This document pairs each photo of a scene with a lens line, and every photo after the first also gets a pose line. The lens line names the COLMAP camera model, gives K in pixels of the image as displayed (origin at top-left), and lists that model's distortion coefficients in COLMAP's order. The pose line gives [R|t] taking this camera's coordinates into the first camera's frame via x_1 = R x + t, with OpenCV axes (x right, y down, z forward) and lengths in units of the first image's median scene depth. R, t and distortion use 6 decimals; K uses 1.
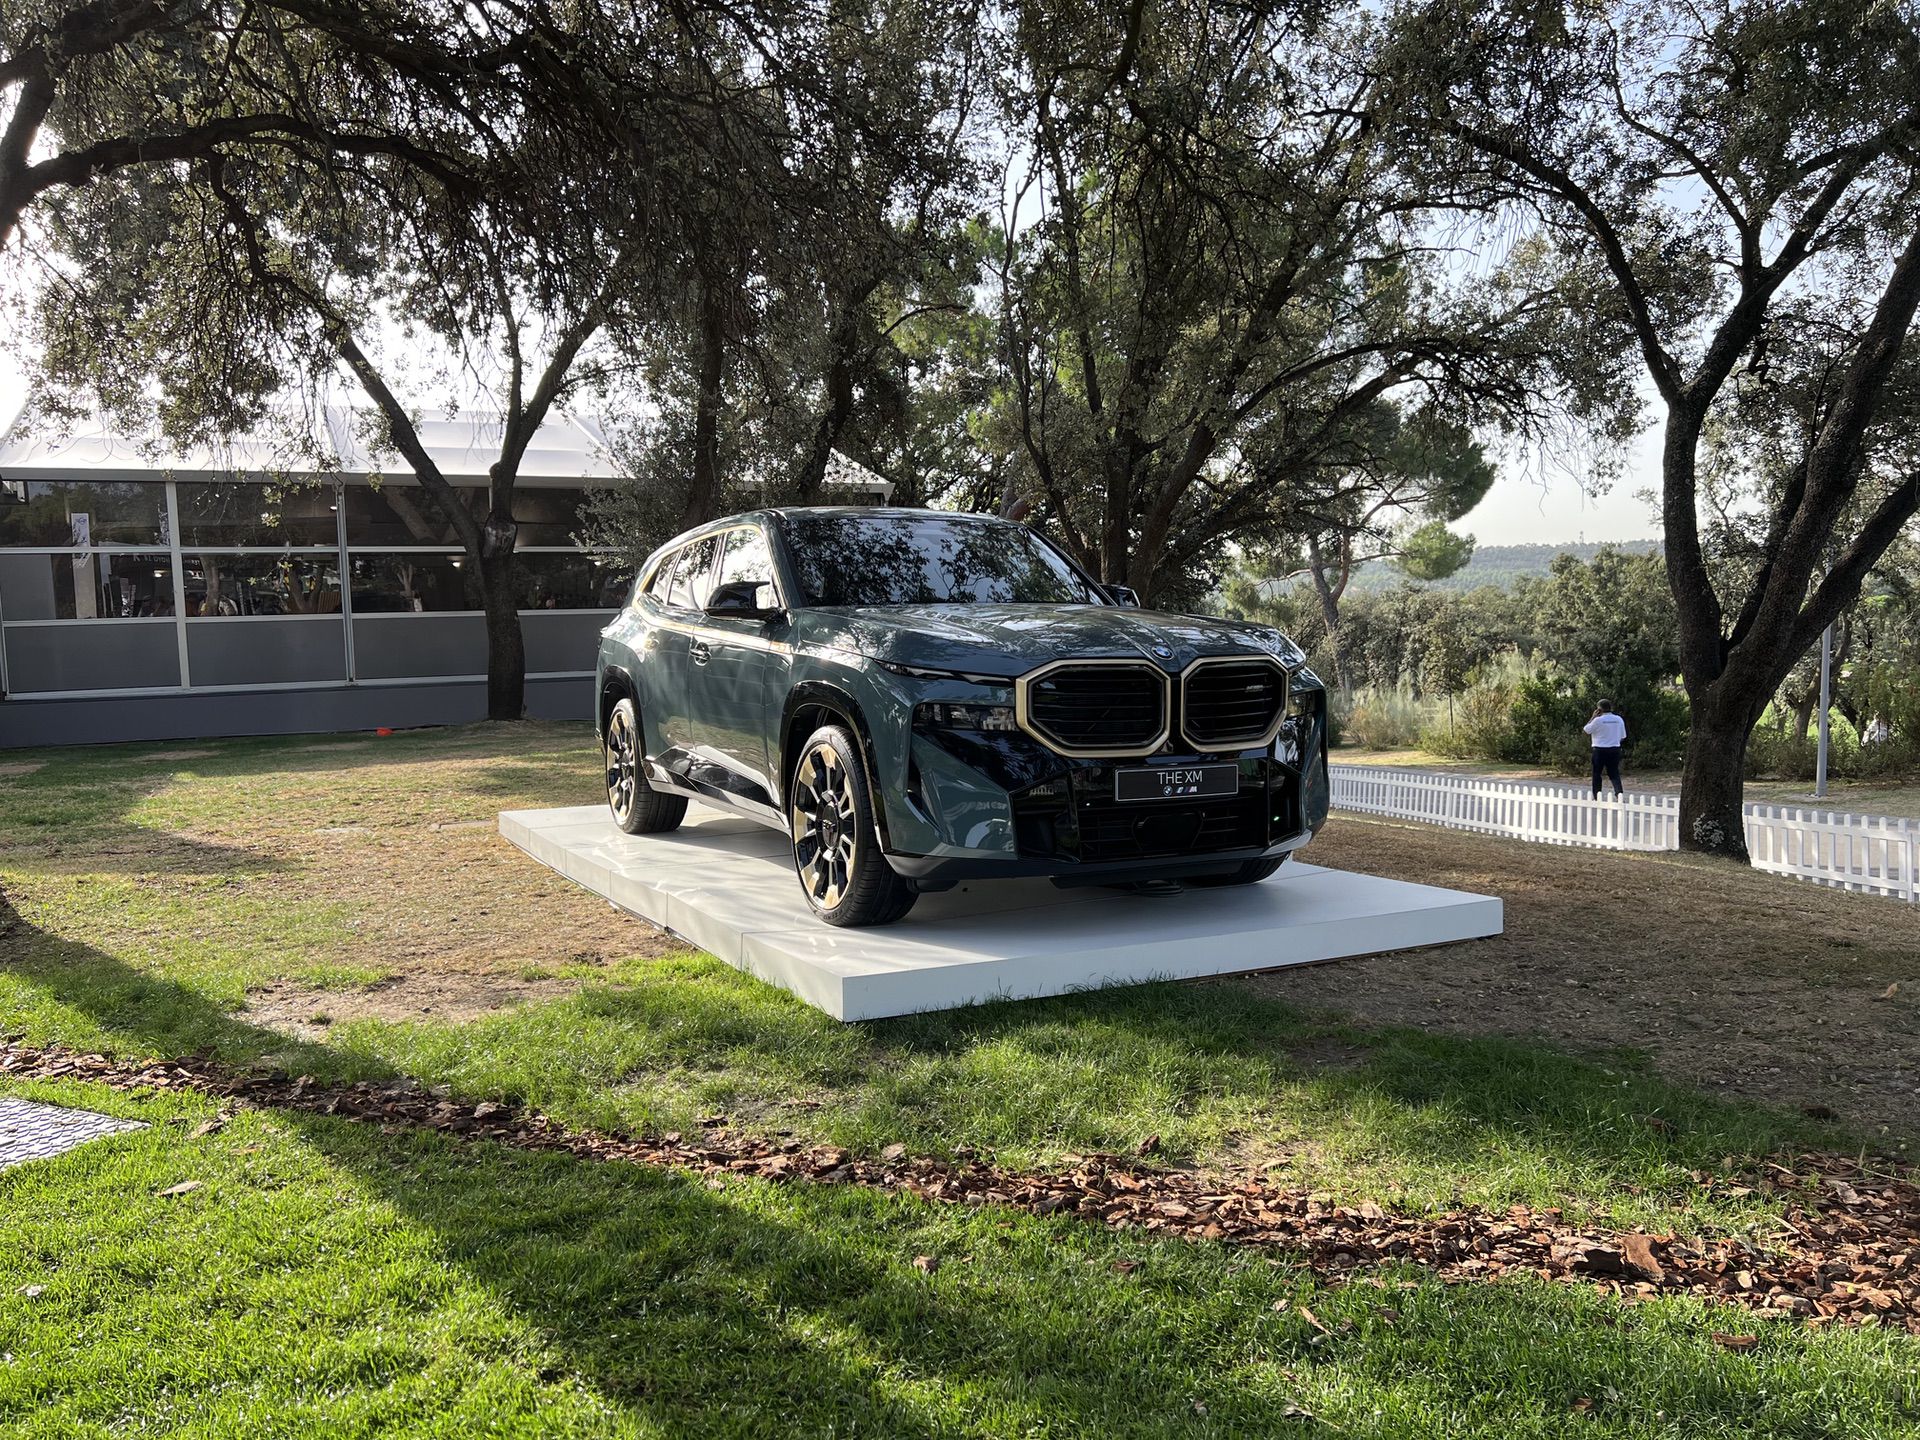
lens RADIAL K [[1435.9, 0, 947.1], [0, 1435.9, 738.0], [0, 0, 1]] dist [0.029755, -0.070154]
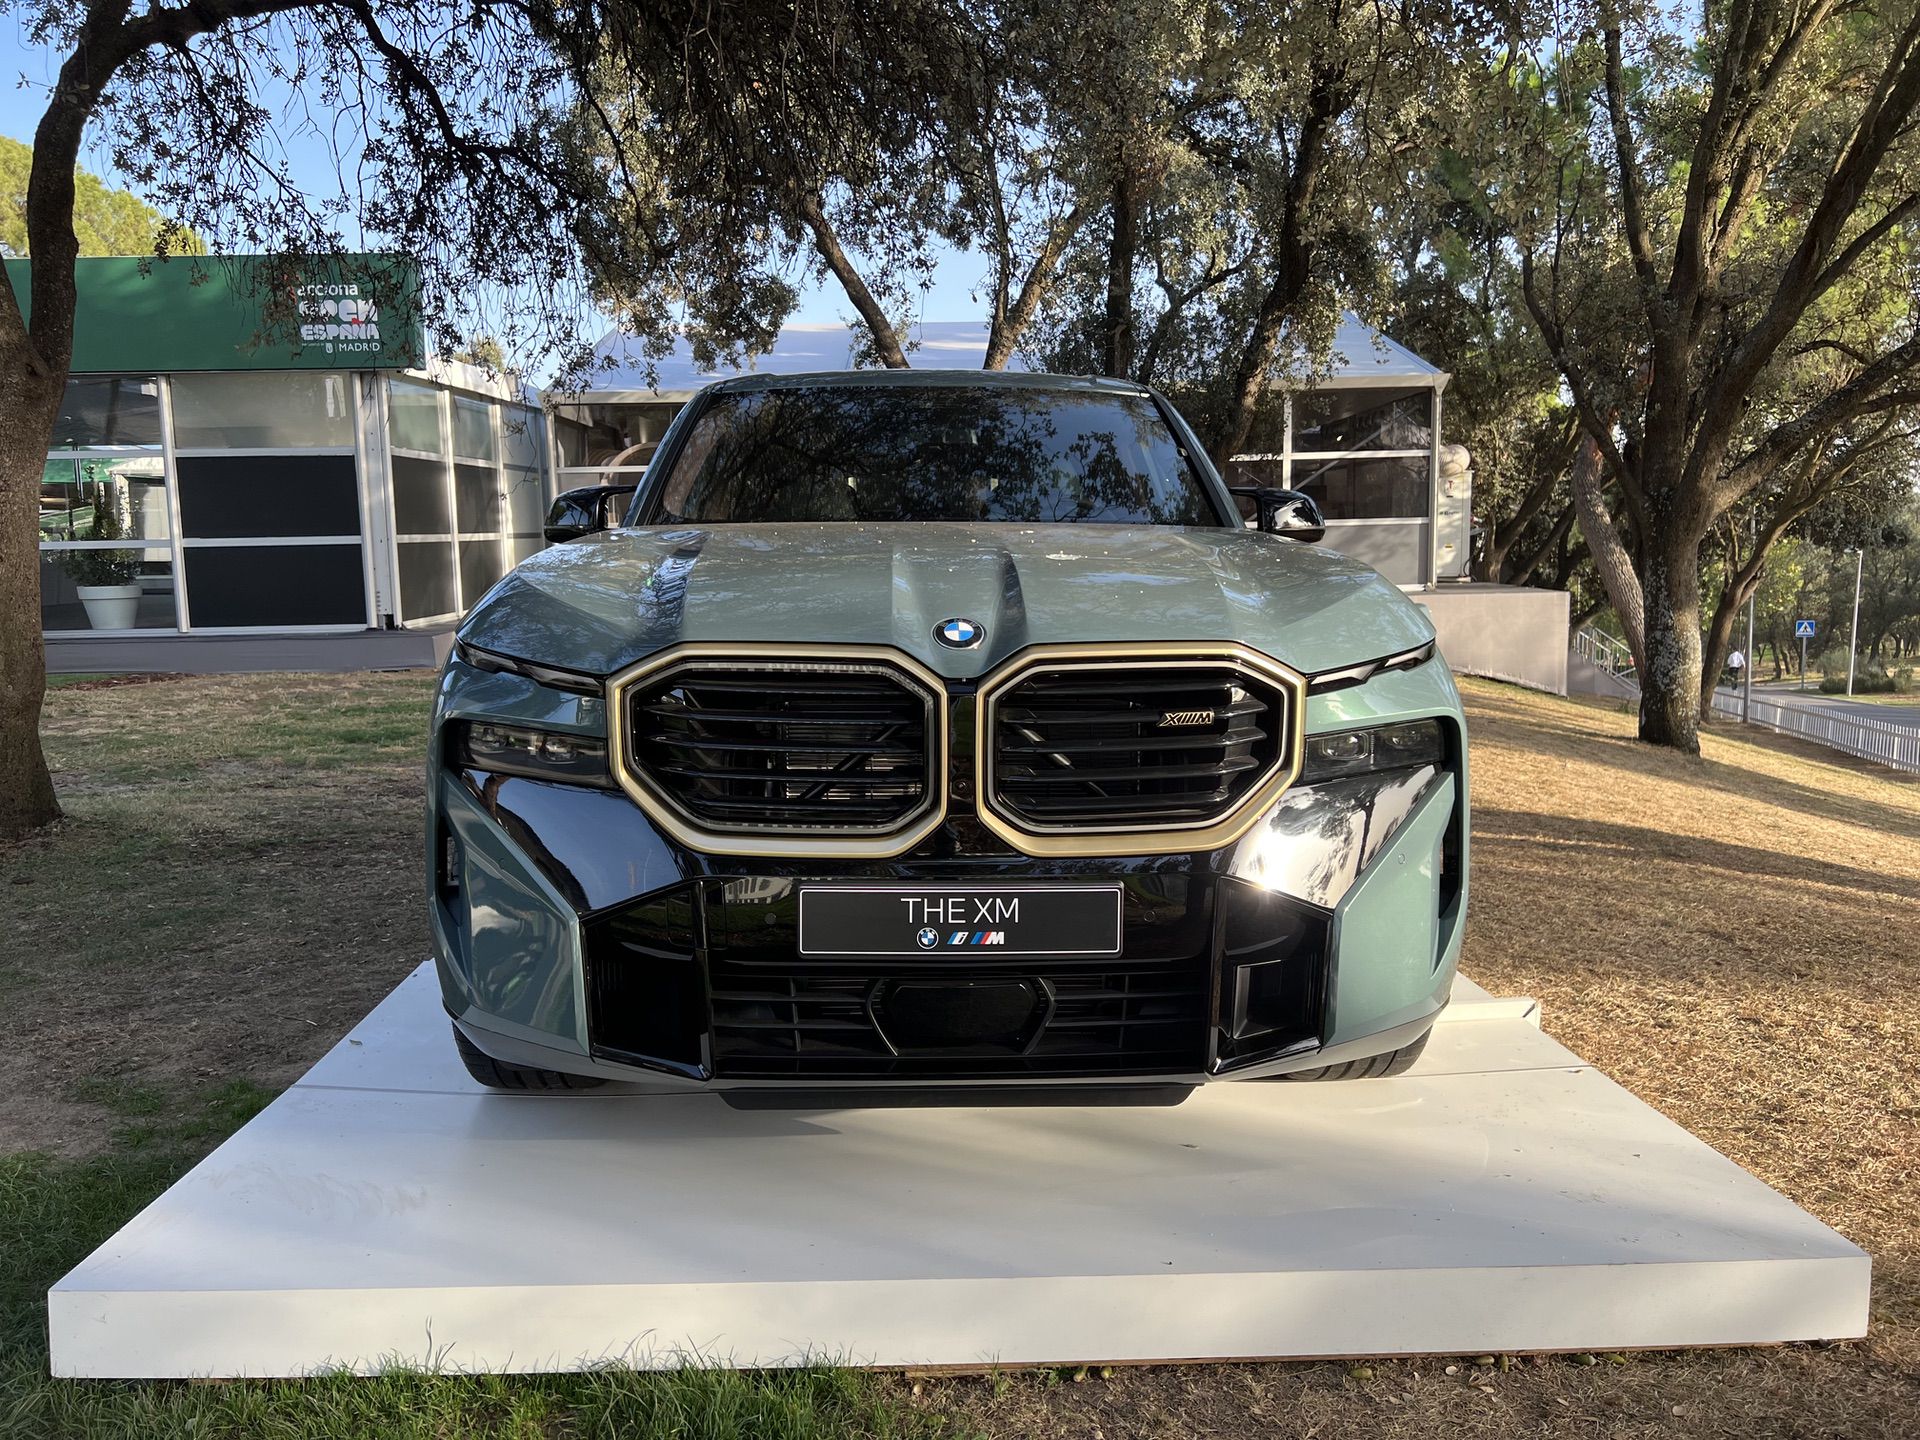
lens RADIAL K [[1448.2, 0, 944.0], [0, 1448.2, 713.2], [0, 0, 1]] dist [-0.002520, -0.002013]
pose [[0.909274, 0.053601, -0.412731, 0.329574], [-0.036988, 0.998155, 0.048143, -0.054469], [0.414551, -0.028510, 0.909580, 0.560657]]
